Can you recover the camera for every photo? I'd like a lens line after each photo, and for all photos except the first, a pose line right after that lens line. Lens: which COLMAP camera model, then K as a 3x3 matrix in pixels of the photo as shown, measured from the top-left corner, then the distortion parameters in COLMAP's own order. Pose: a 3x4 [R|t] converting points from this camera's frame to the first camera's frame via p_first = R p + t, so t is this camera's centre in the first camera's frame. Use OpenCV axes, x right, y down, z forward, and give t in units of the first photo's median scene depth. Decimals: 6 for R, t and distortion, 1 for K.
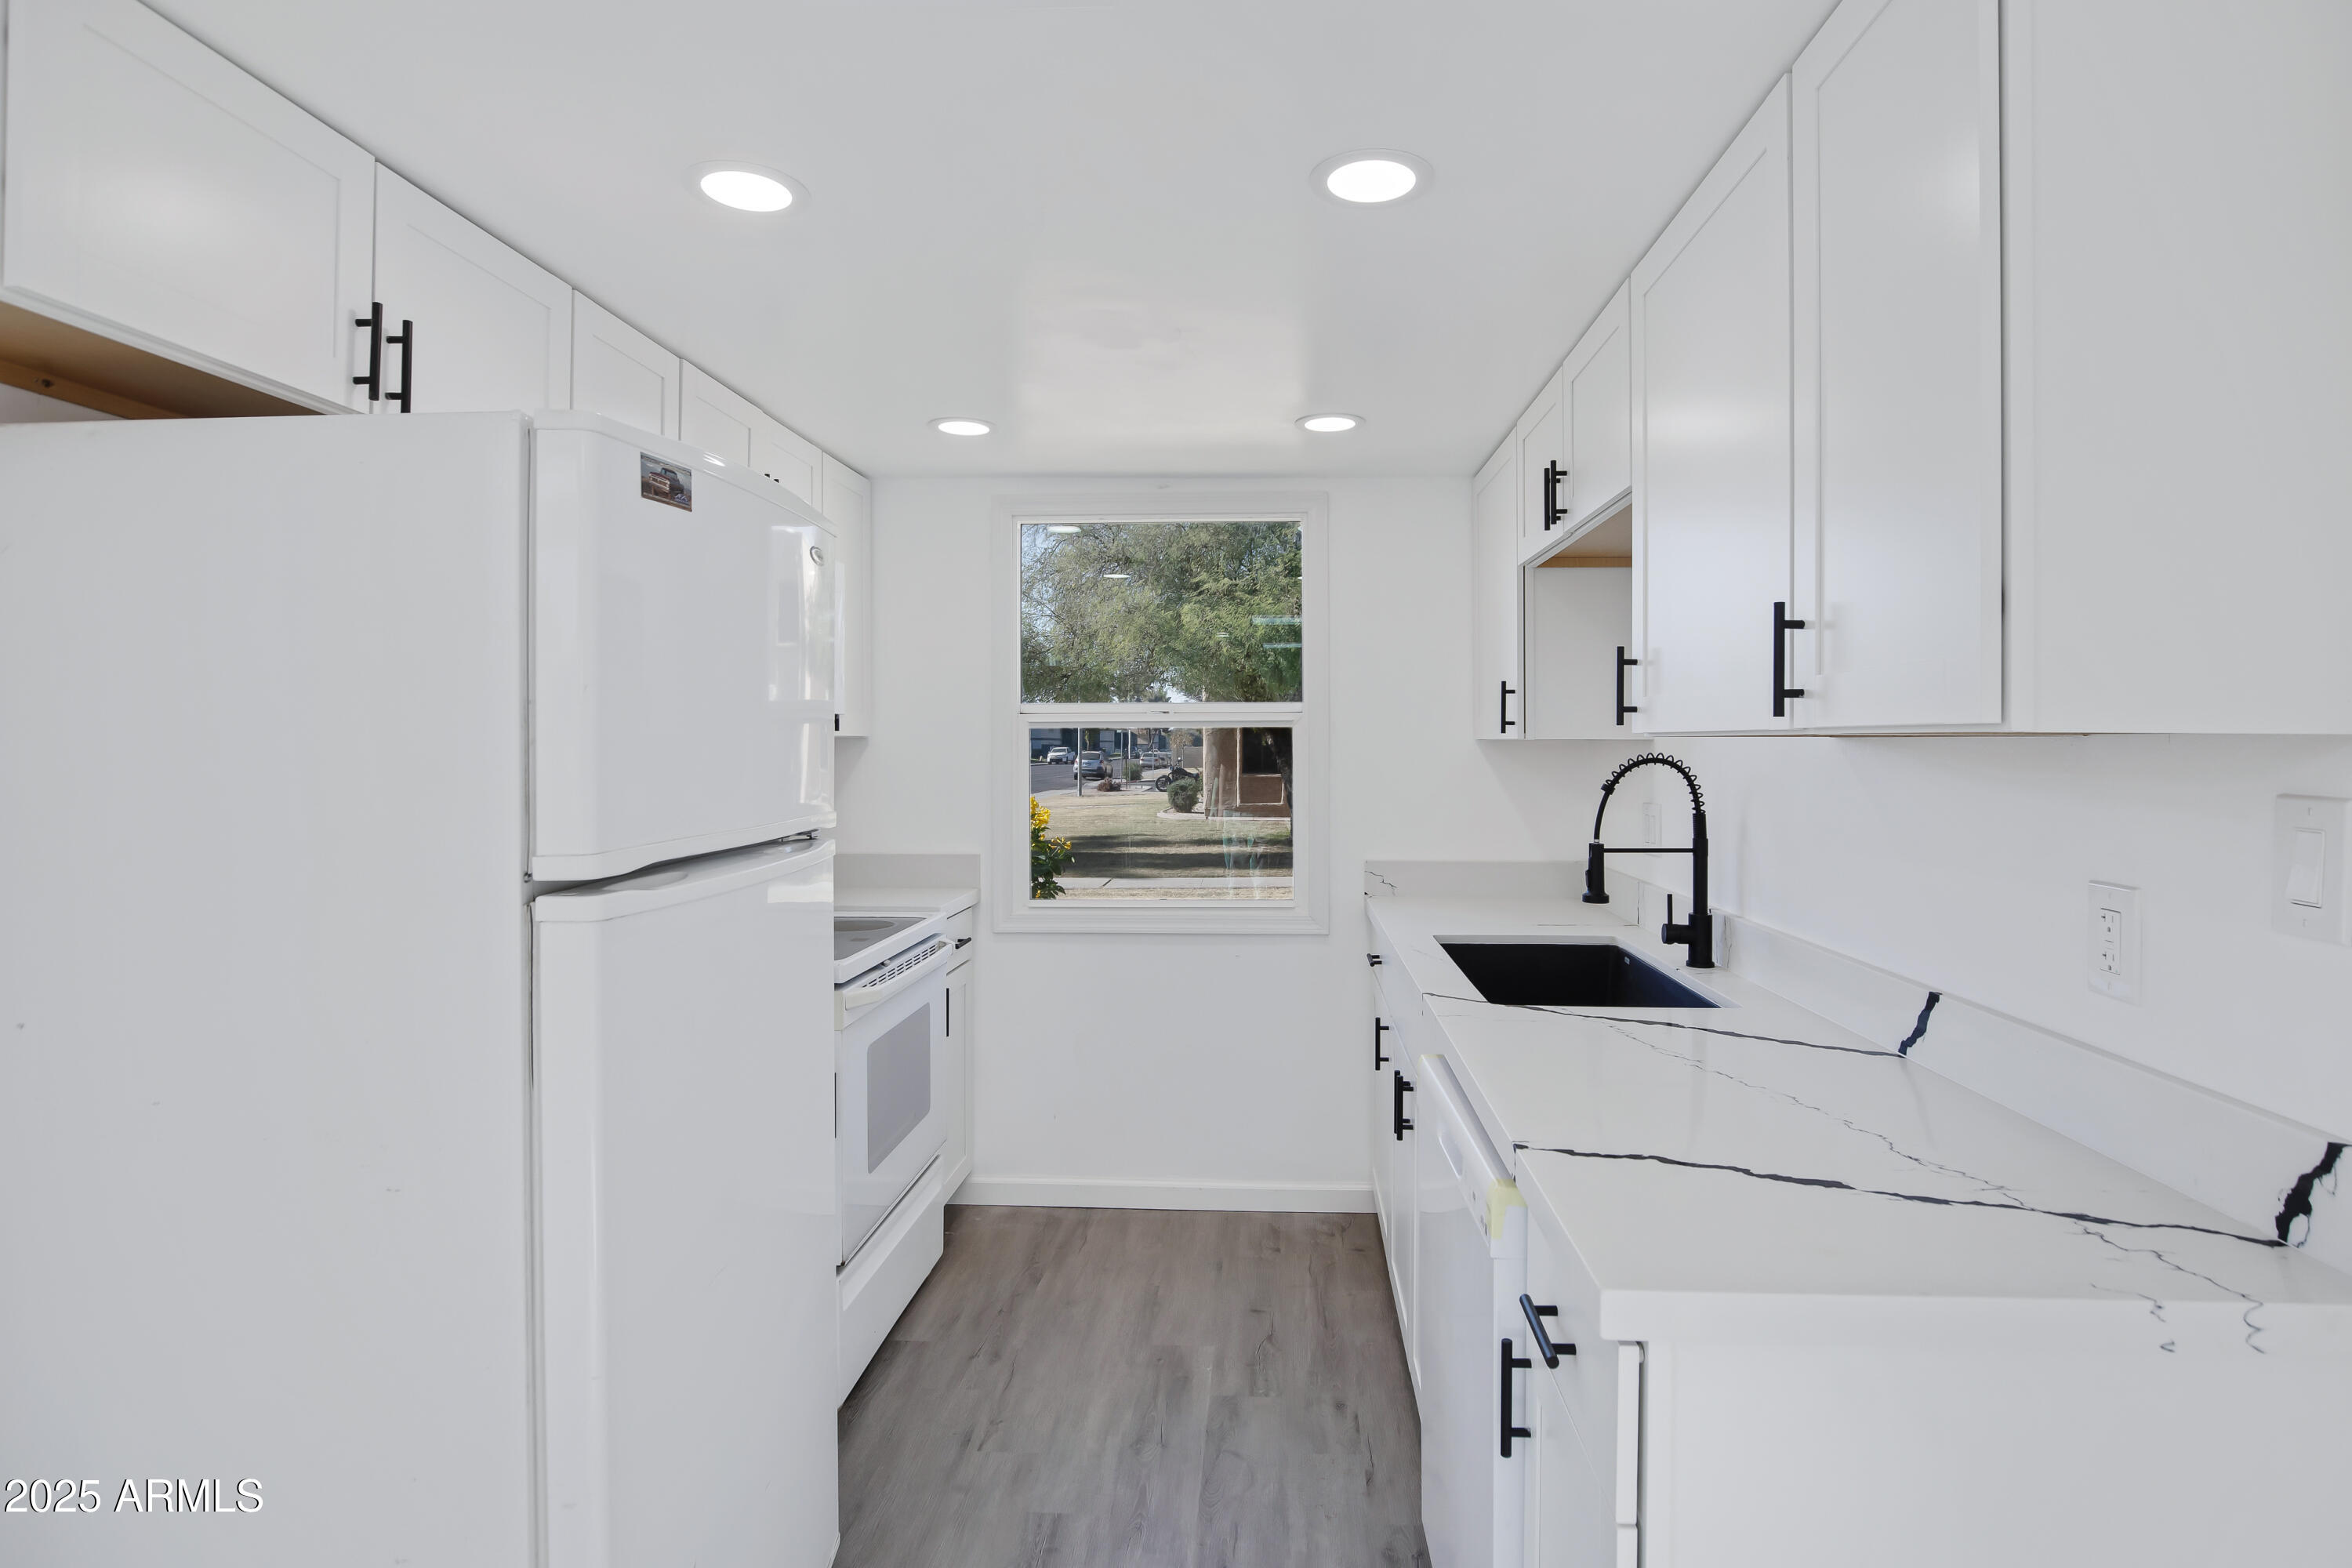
lens RADIAL K [[1211.0, 0, 1231.9], [0, 1211.0, 750.5], [0, 0, 1]] dist [-0.003897, -0.000106]
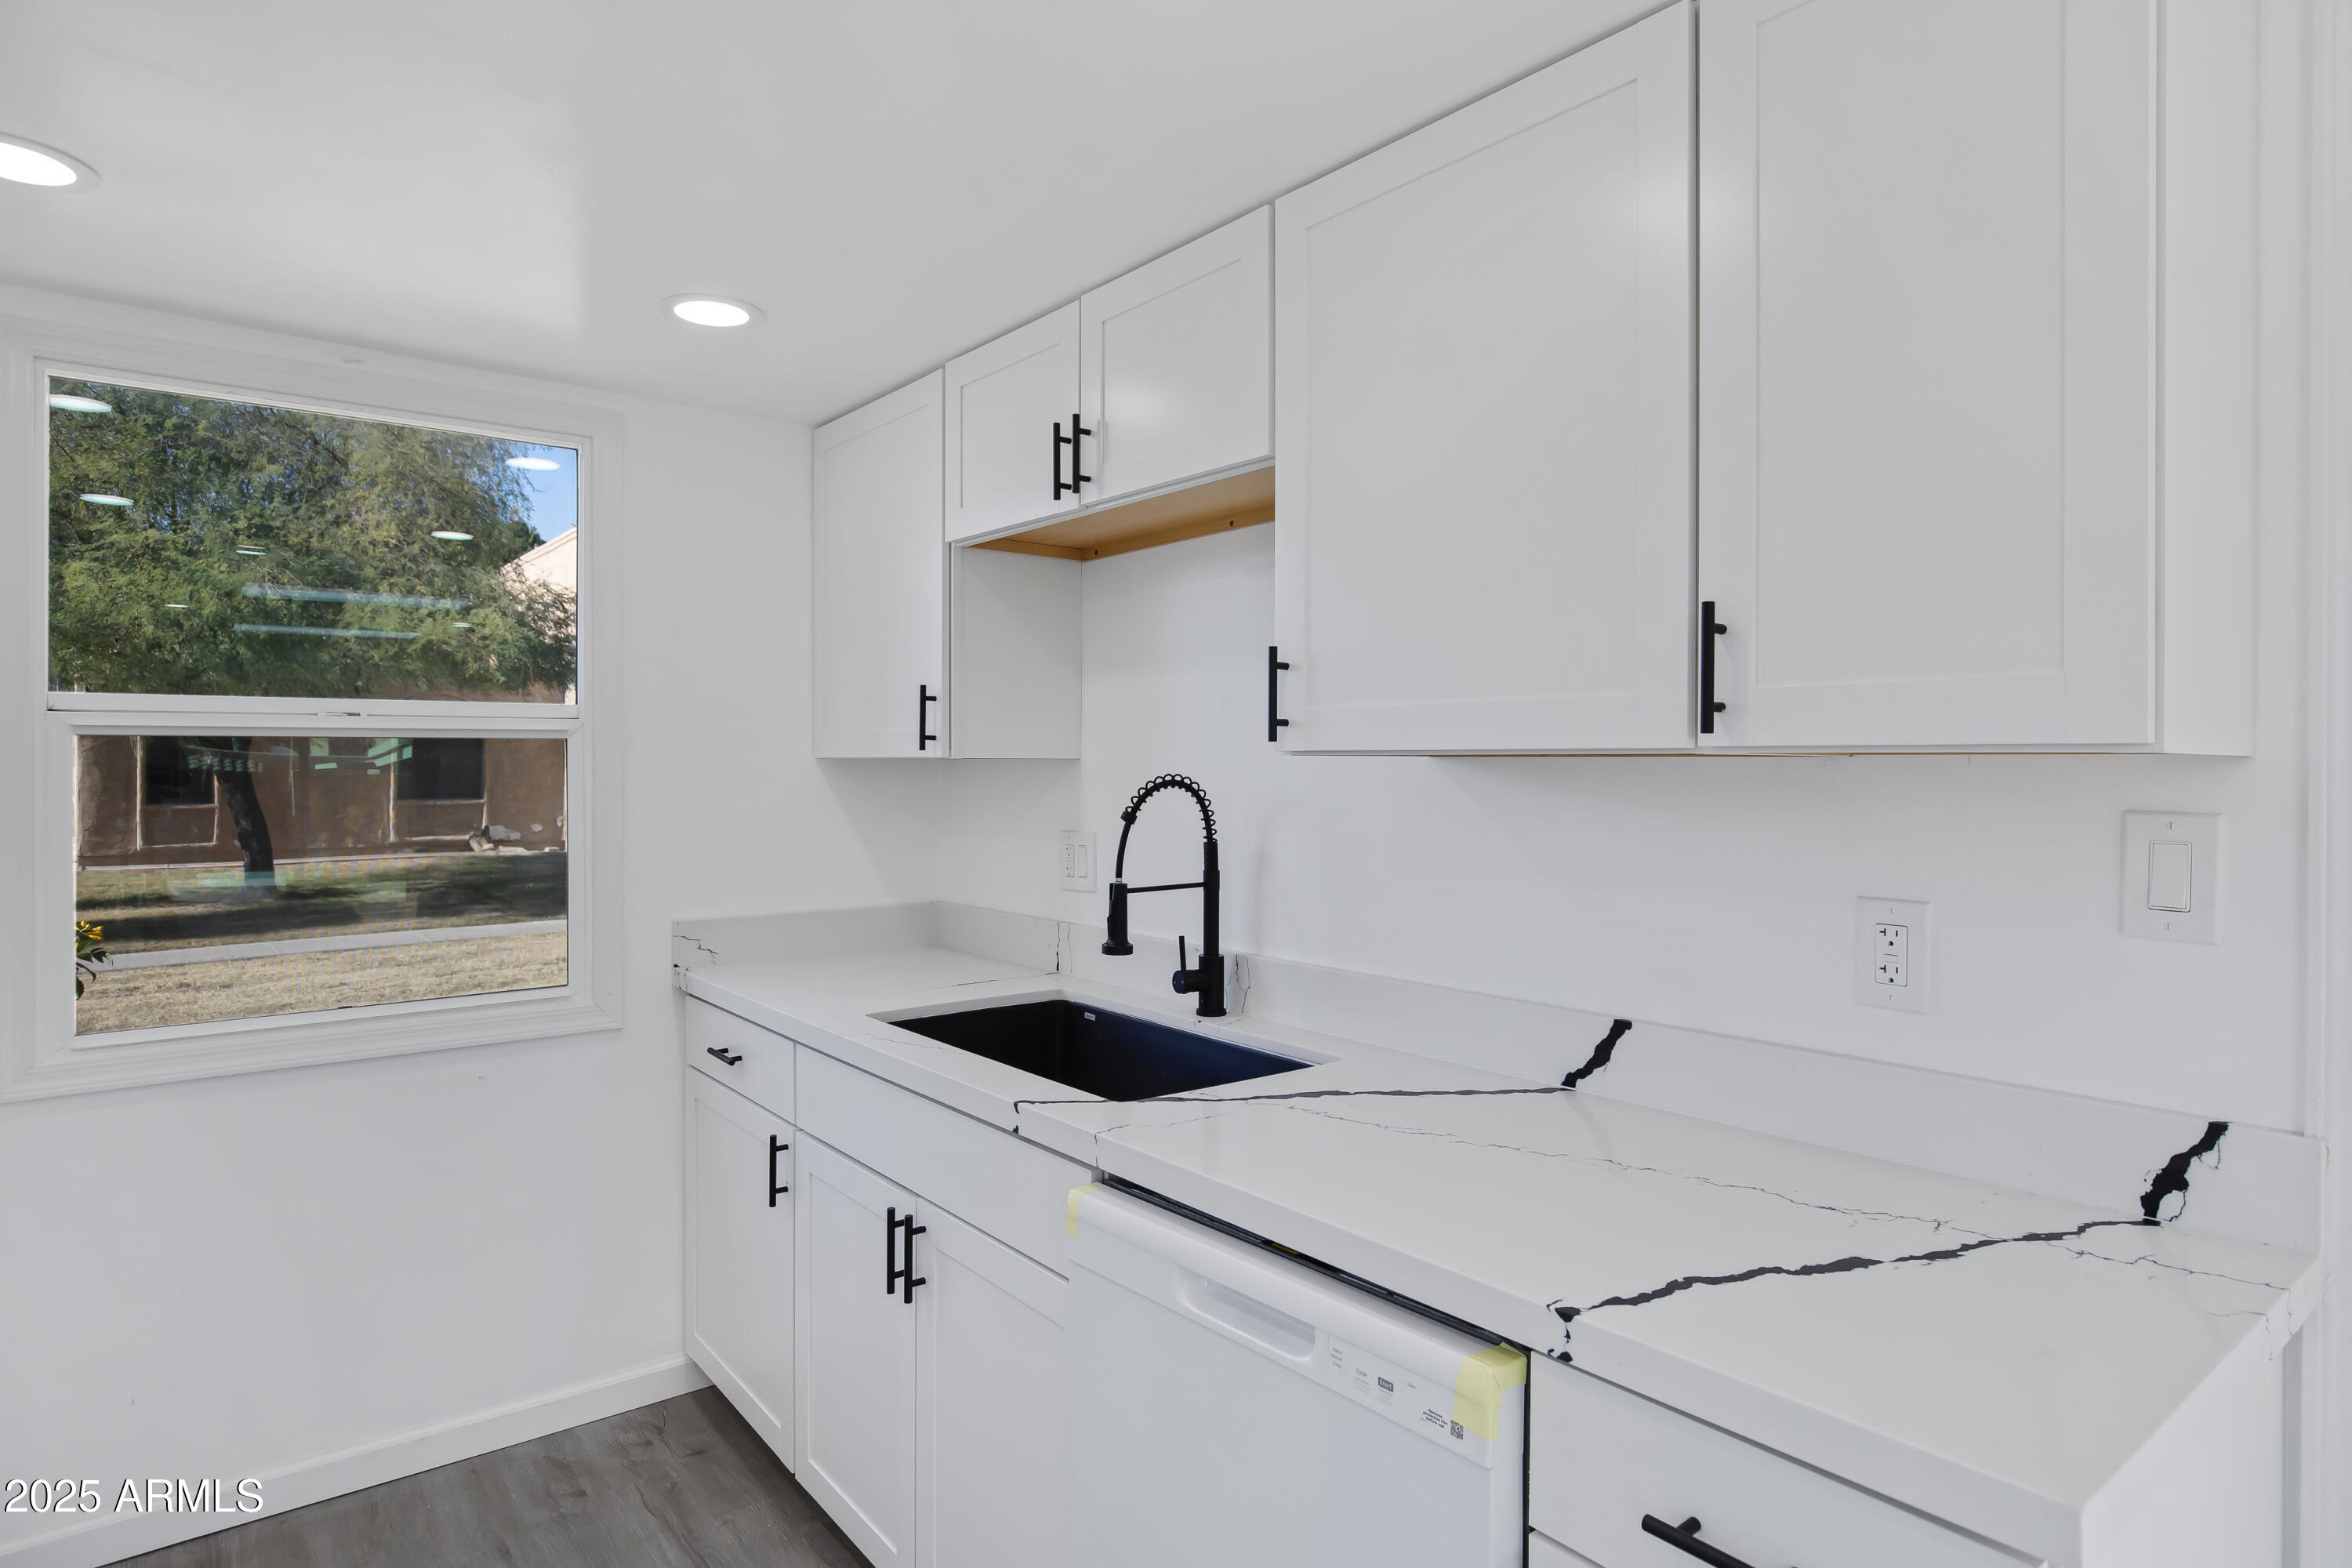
lens RADIAL K [[1277.5, 0, 1173.3], [0, 1277.5, 769.5], [0, 0, 1]] dist [-0.006802, -0.000750]
pose [[0.759148, -0.002435, 0.650914, -0.239556], [0.002821, 0.999996, 0.000450, -0.001746], [-0.650912, 0.001494, 0.759152, 0.302627]]
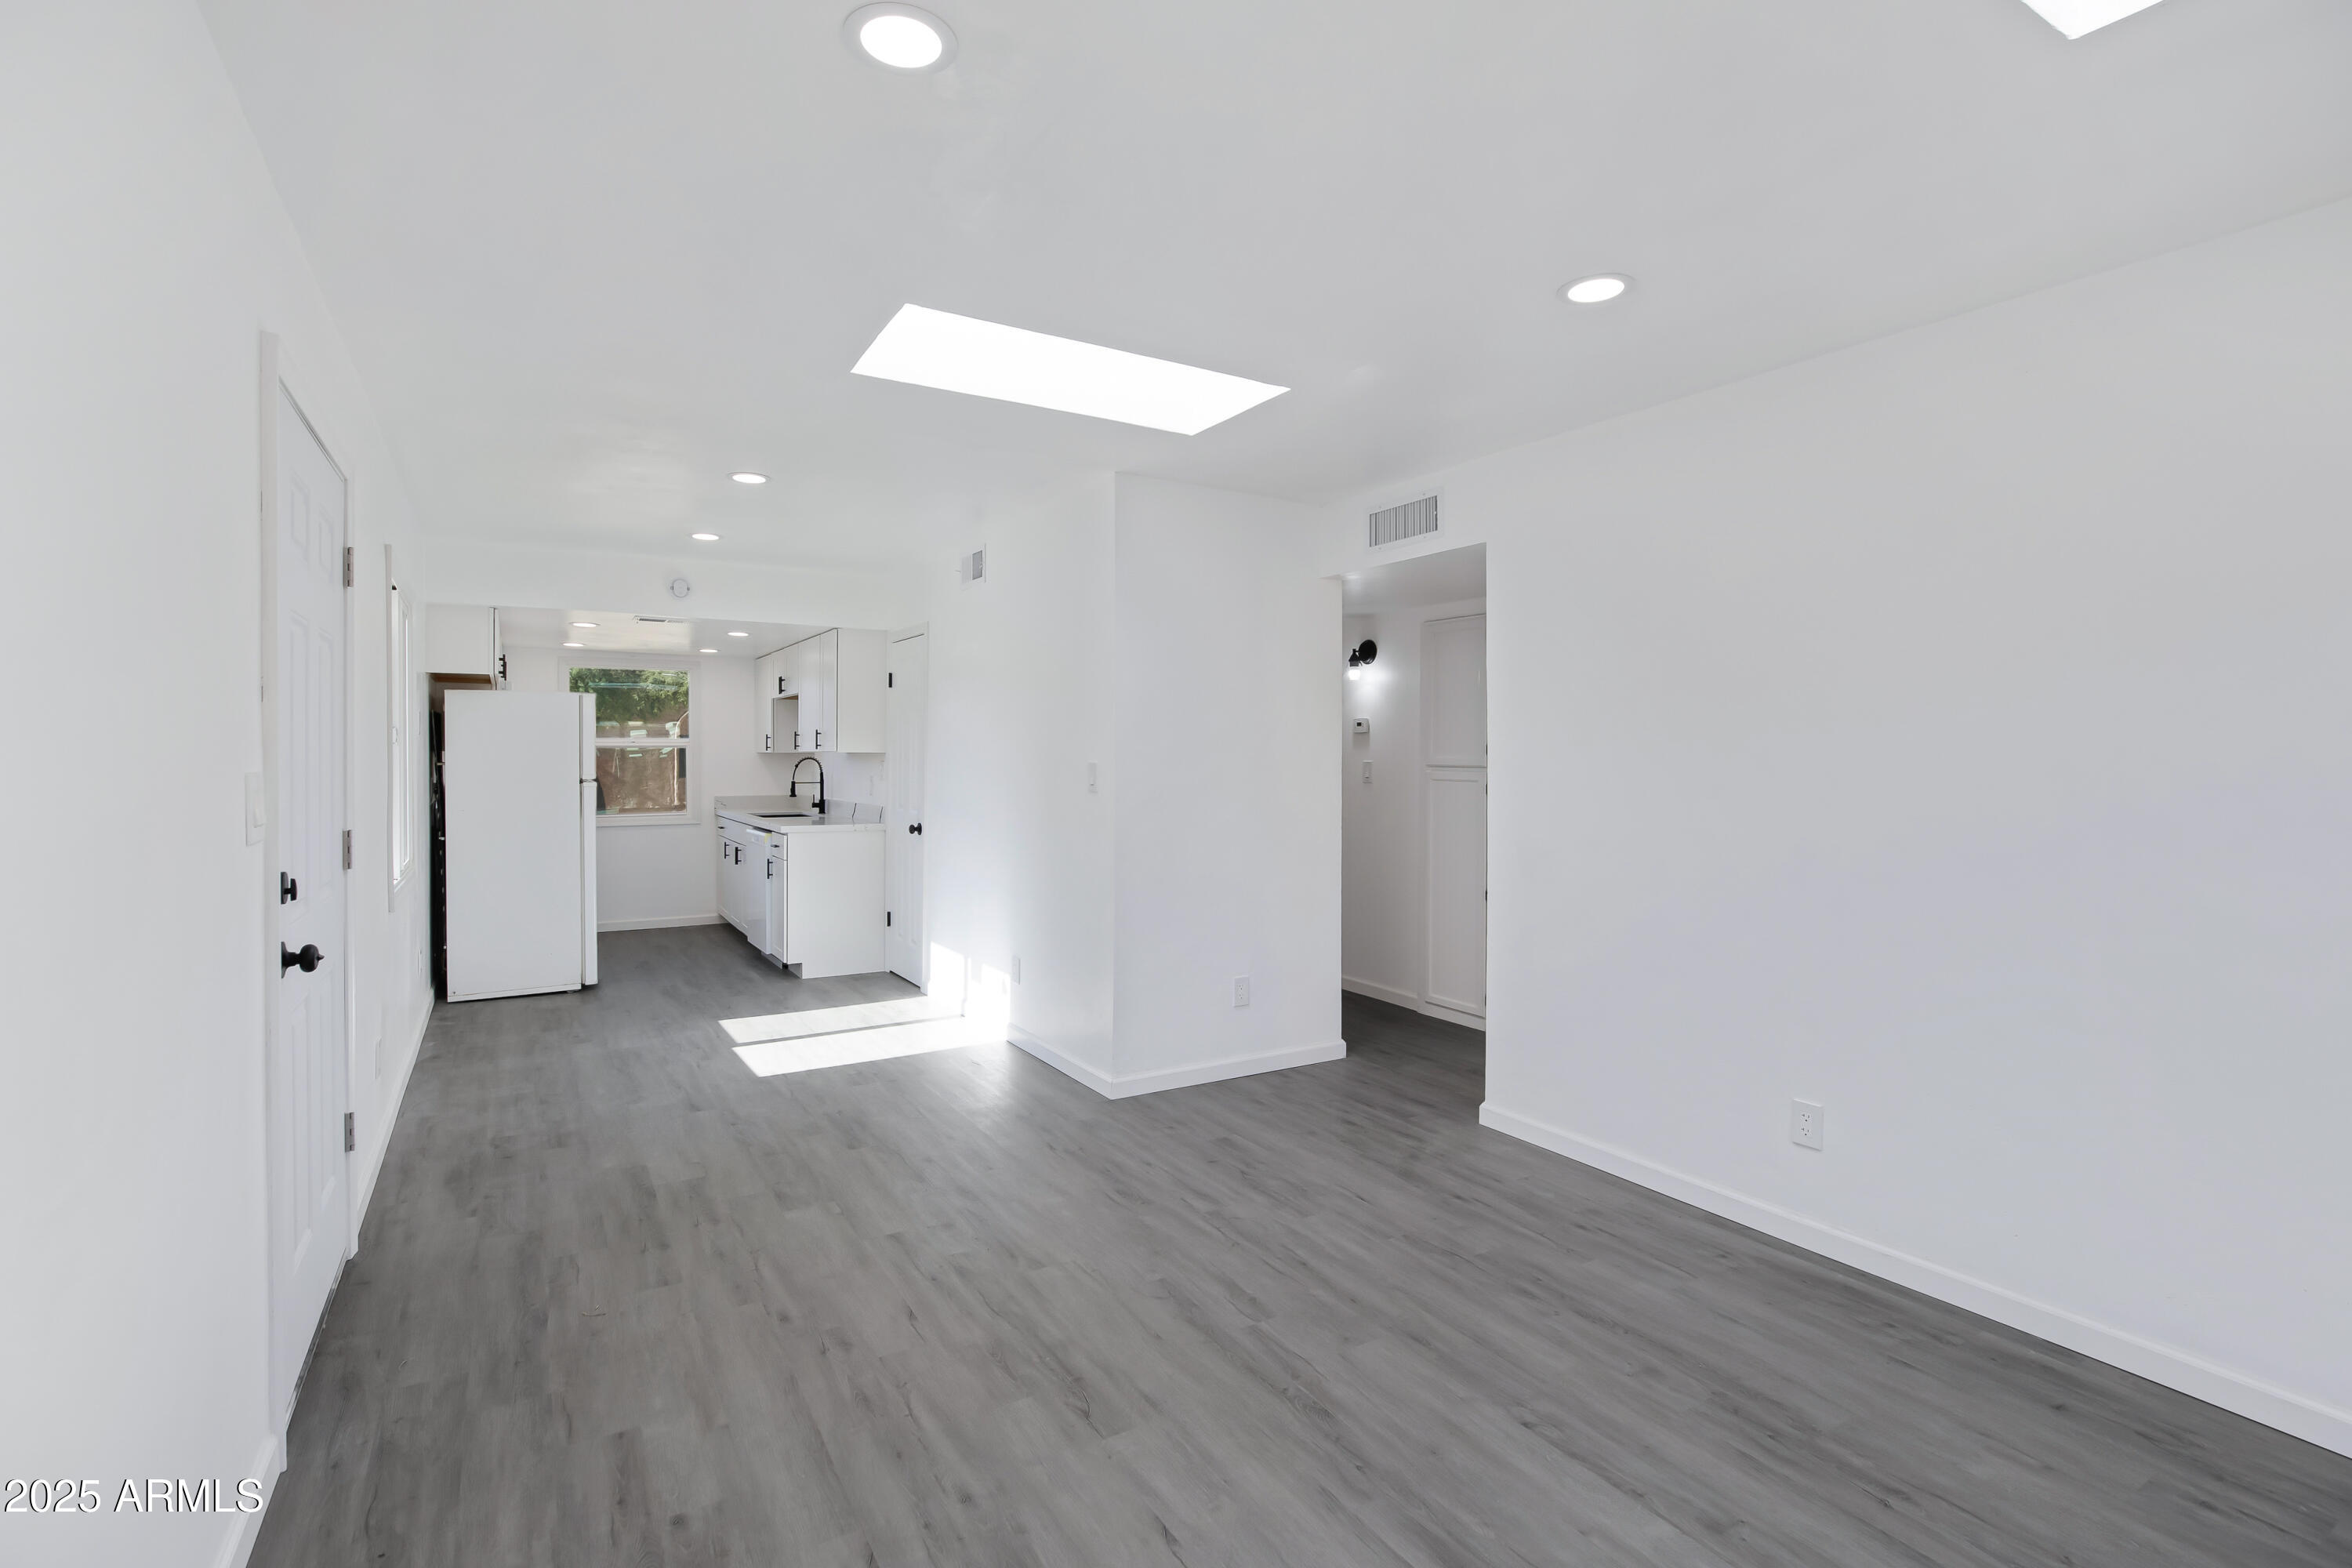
lens RADIAL K [[1069.0, 0, 1170.4], [0, 1069.0, 758.6], [0, 0, 1]] dist [-0.028422, 0.000192]
pose [[0.833275, -0.000914, 0.552859, -0.524035], [0.001638, 0.999998, -0.000816, 0.013099], [-0.552857, 0.001585, 0.833275, -2.290402]]
